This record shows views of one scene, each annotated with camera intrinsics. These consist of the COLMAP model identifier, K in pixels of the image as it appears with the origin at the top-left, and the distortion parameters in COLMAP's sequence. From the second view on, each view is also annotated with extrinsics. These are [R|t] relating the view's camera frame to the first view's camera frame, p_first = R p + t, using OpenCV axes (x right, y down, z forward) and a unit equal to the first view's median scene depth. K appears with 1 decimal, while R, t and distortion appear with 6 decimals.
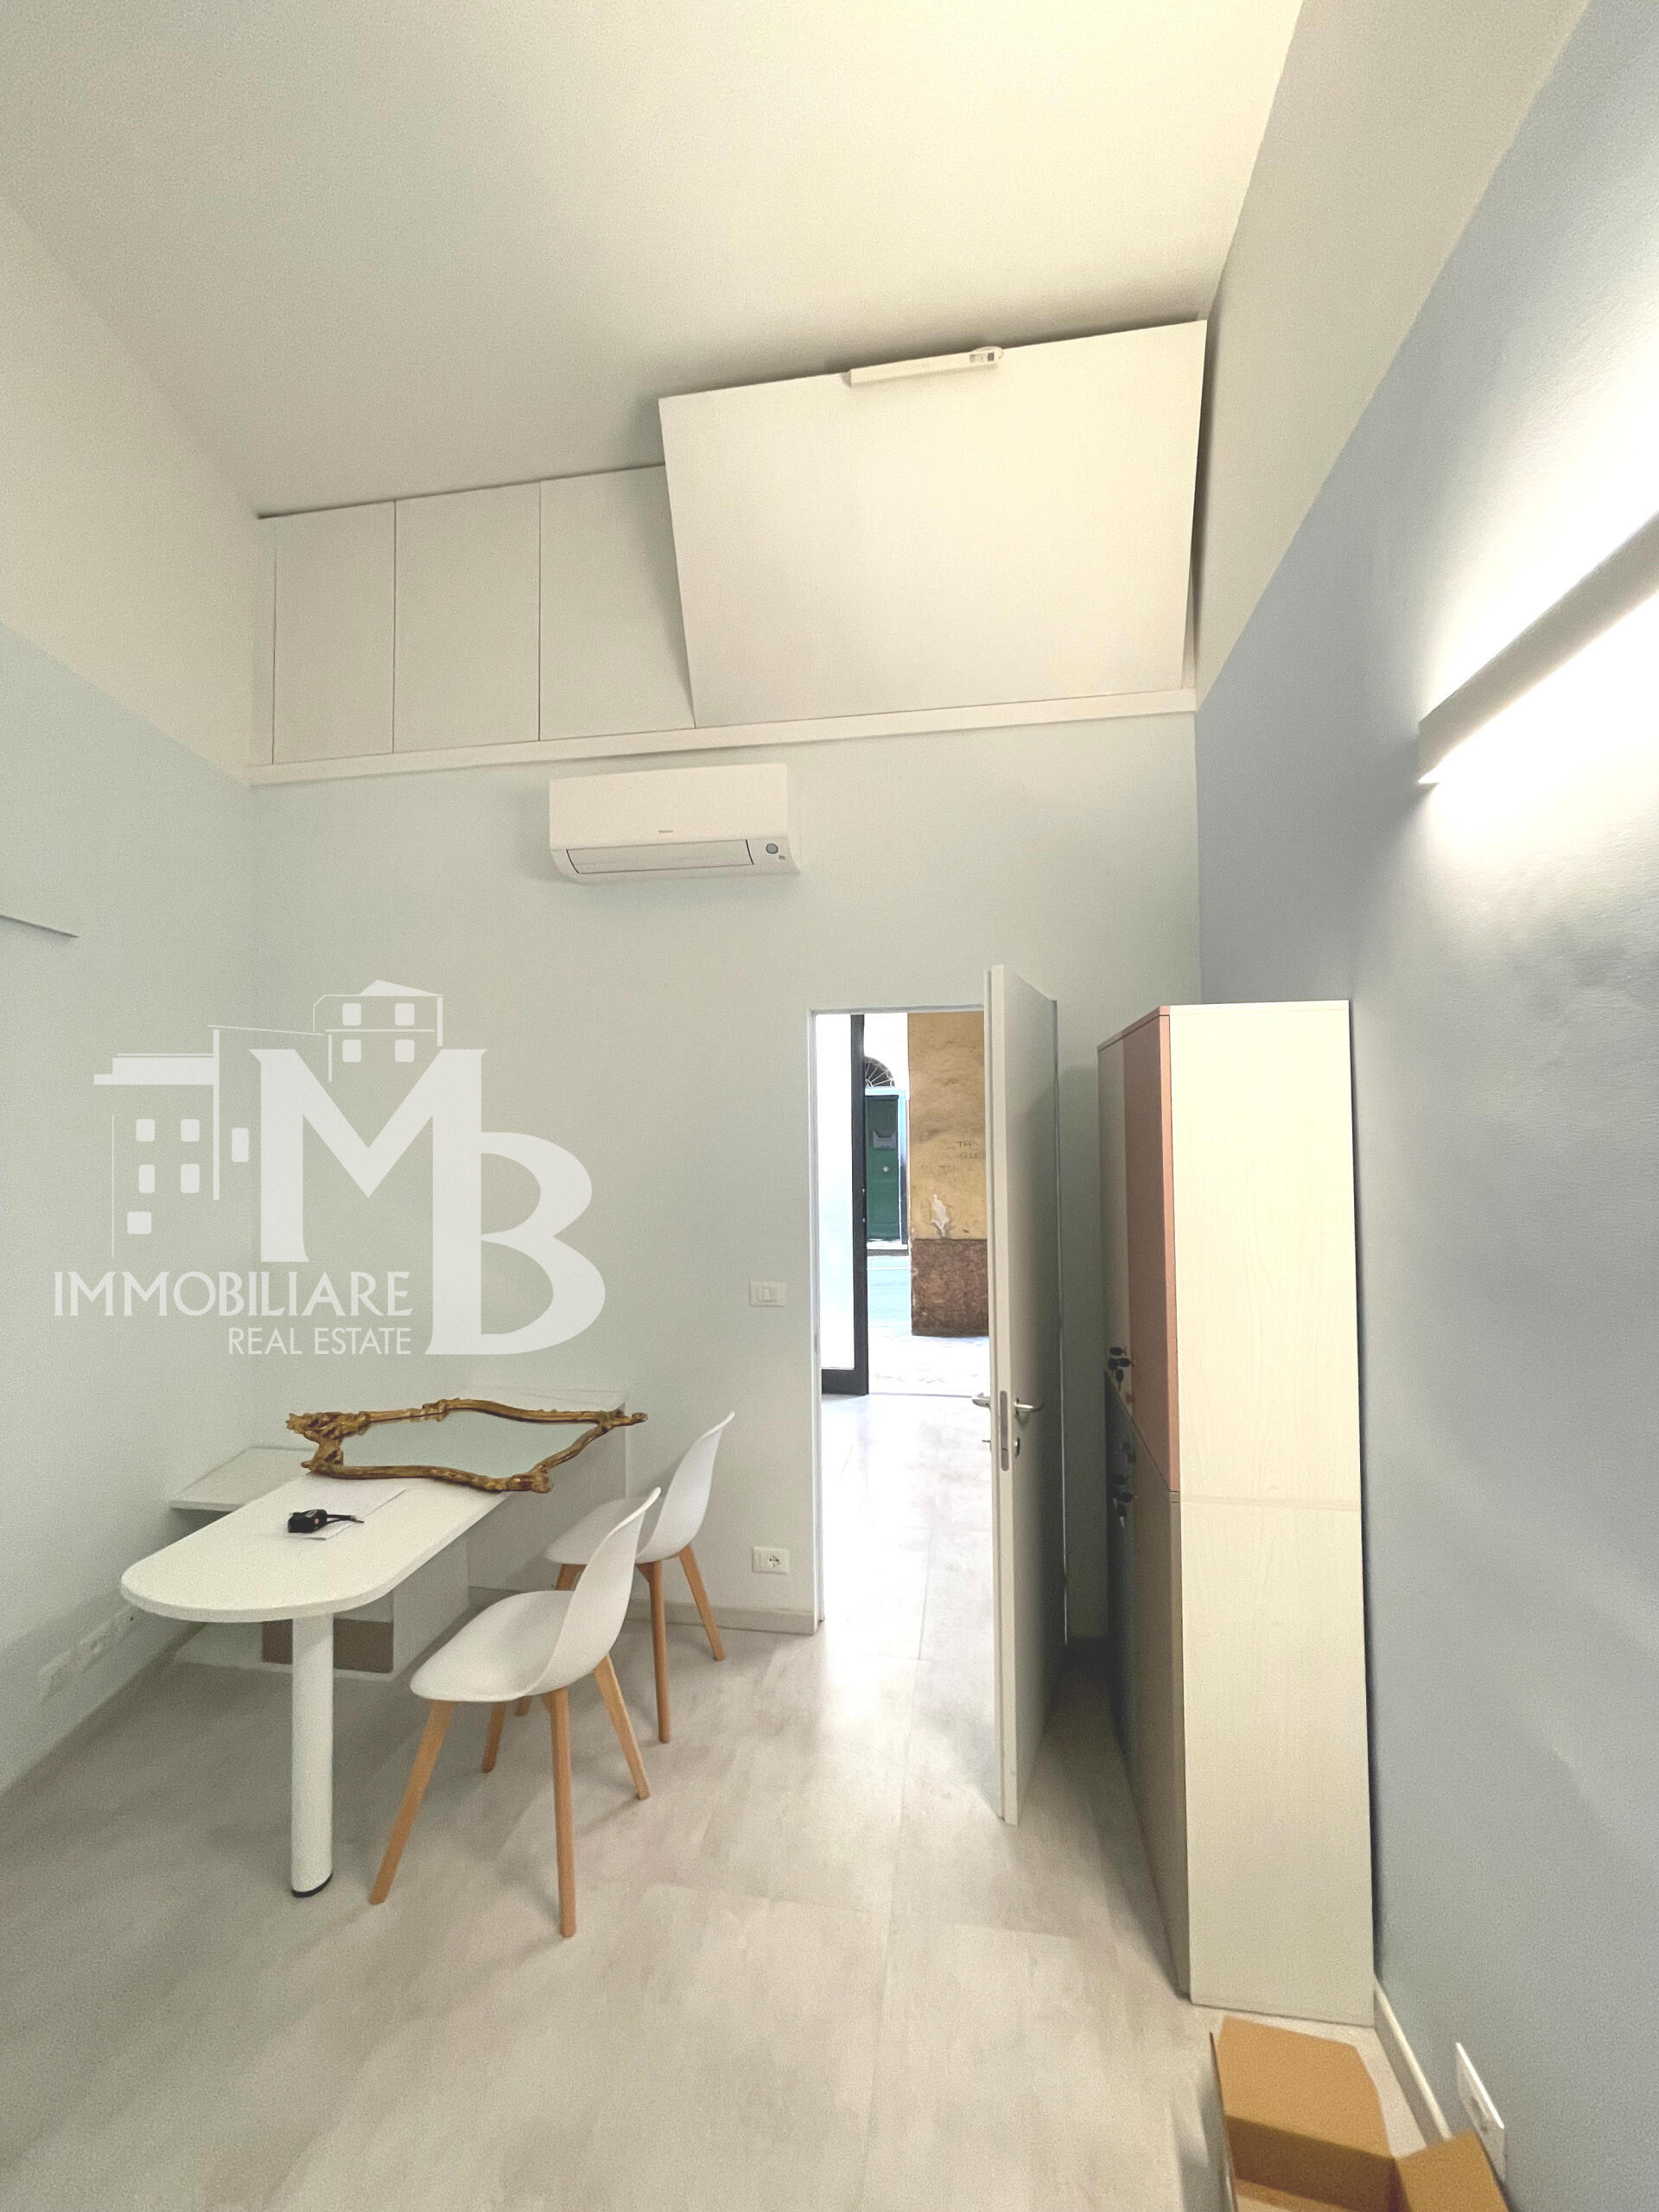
lens RADIAL K [[890.4, 0, 824.3], [0, 890.4, 1097.7], [0, 0, 1]] dist [-0.001754, -0.000118]
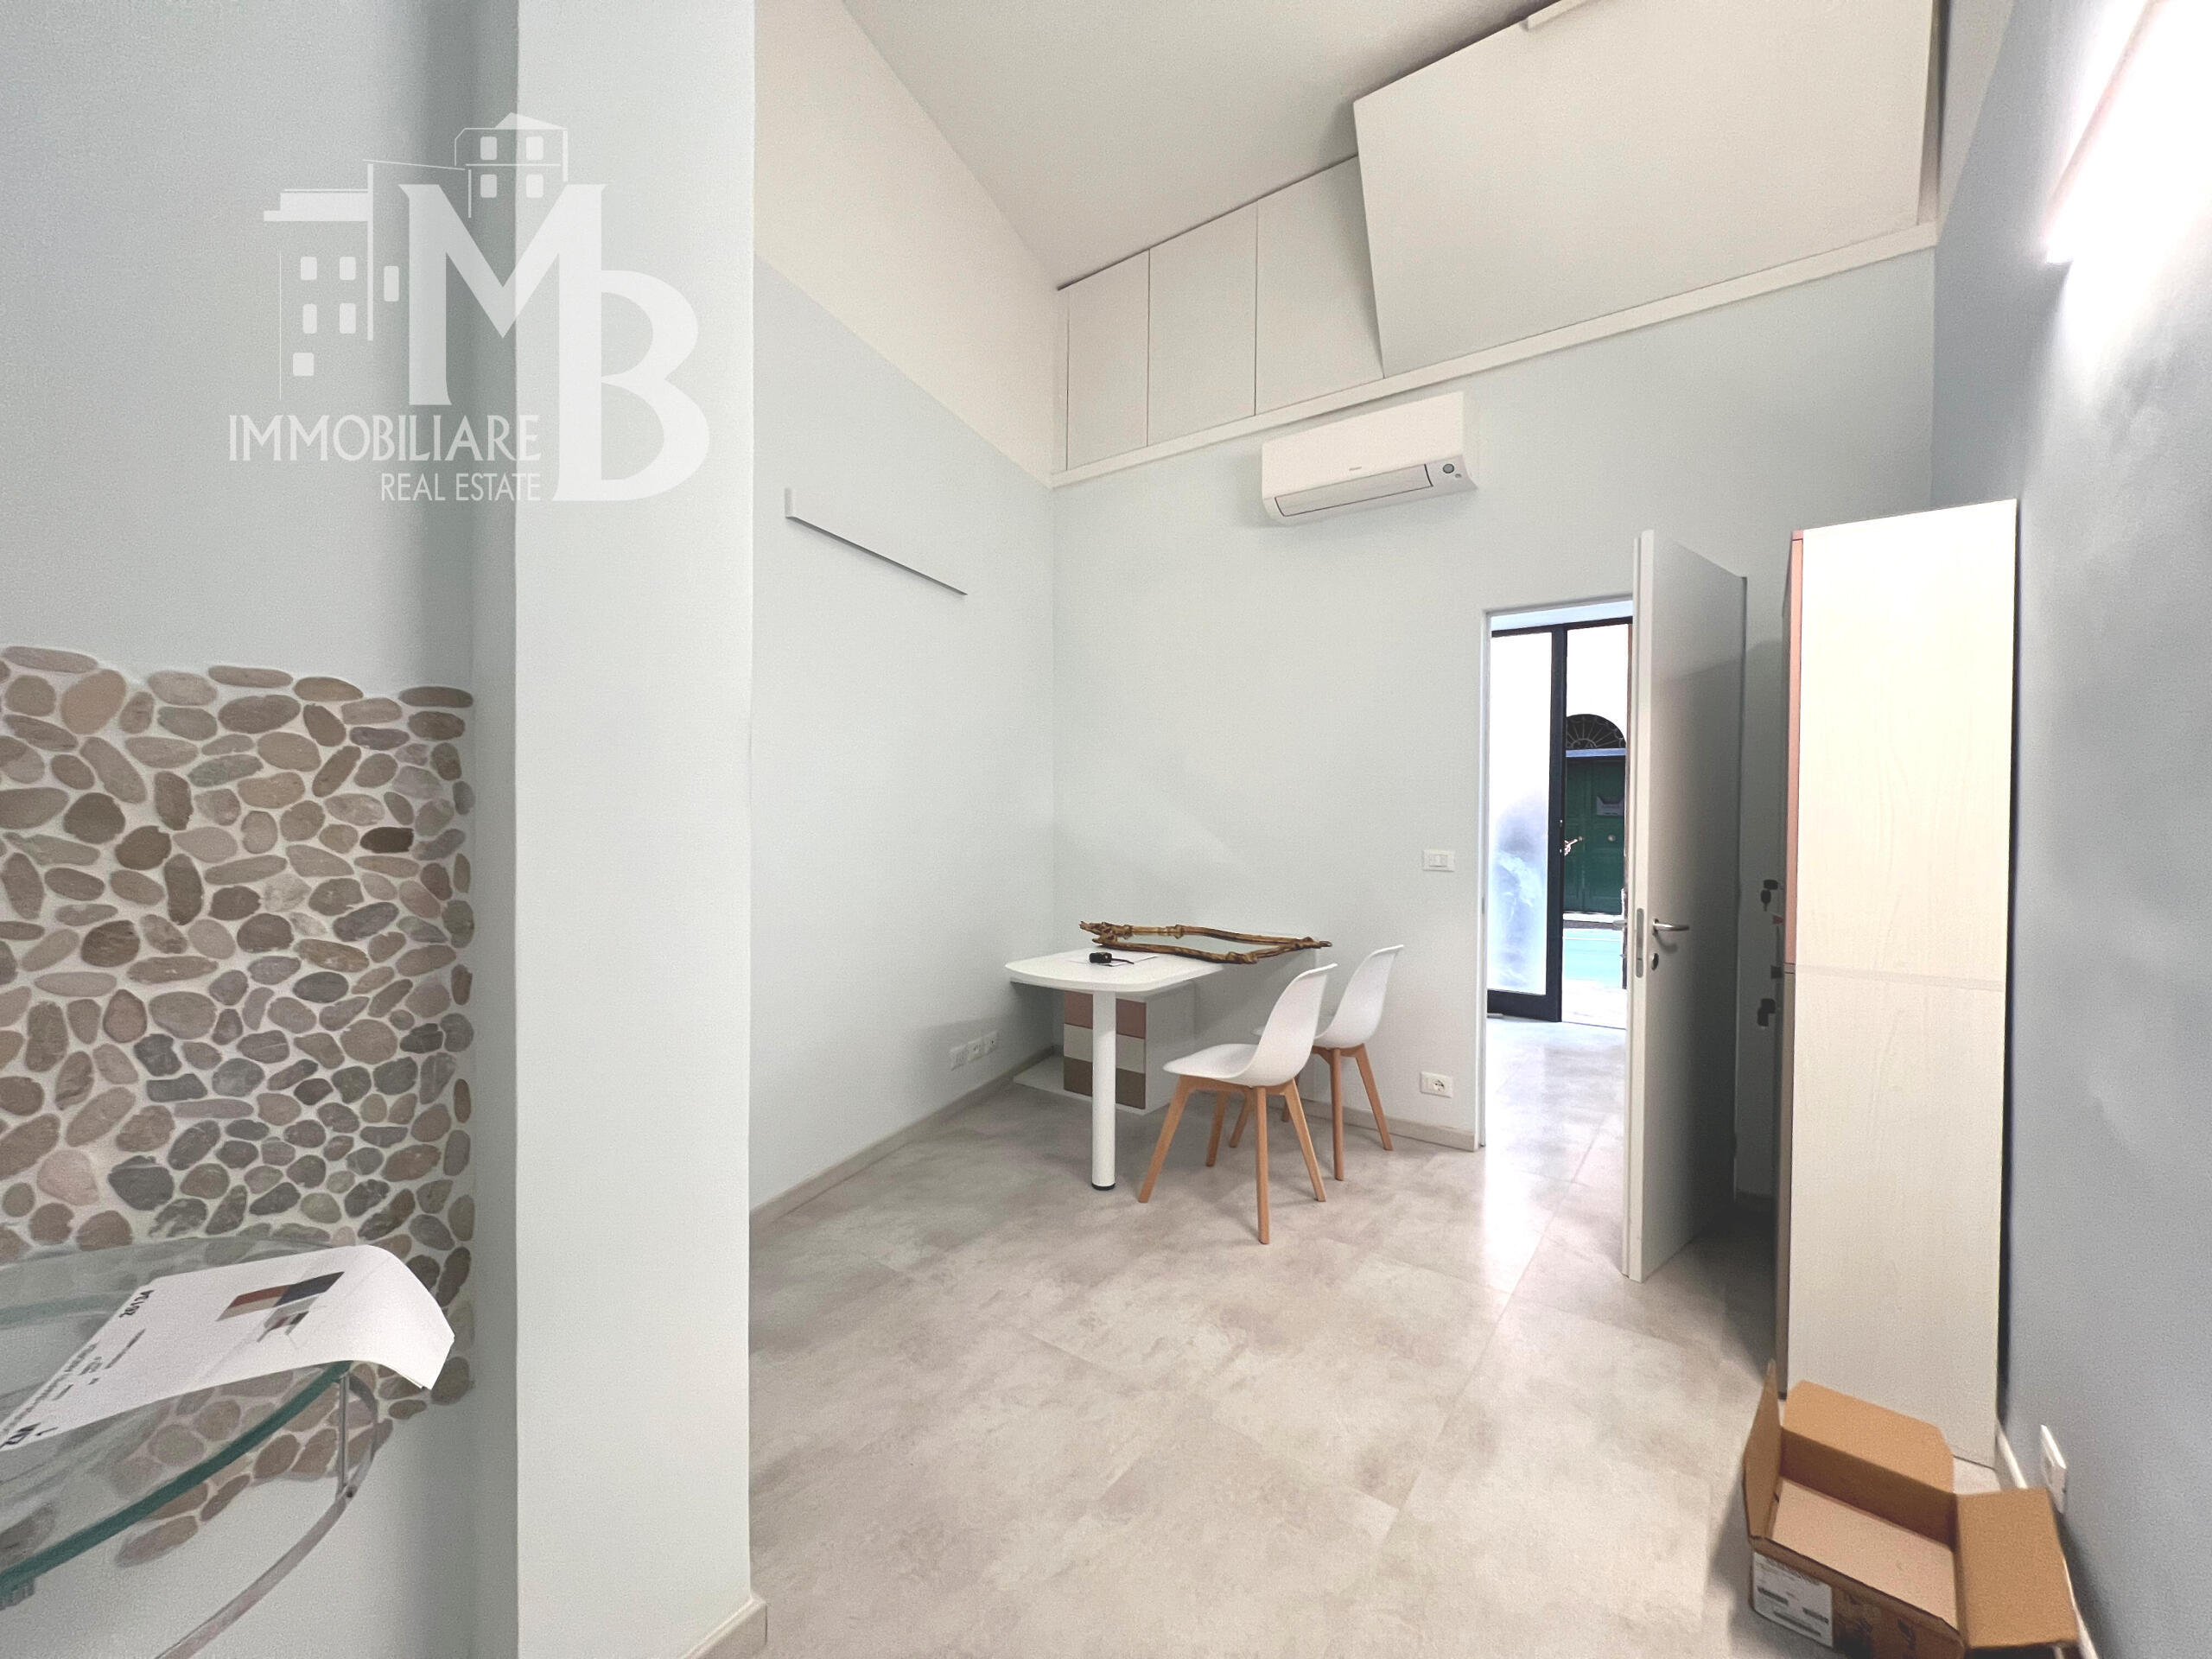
lens RADIAL K [[879.5, 0, 1106.0], [0, 879.5, 829.5], [0, 0, 1]] dist [-0.001878, -0.000098]
pose [[0.890045, 0.024436, -0.455218, 0.085331], [-0.004164, 0.998956, 0.045482, 0.154442], [0.455854, -0.038585, 0.889218, -0.262679]]
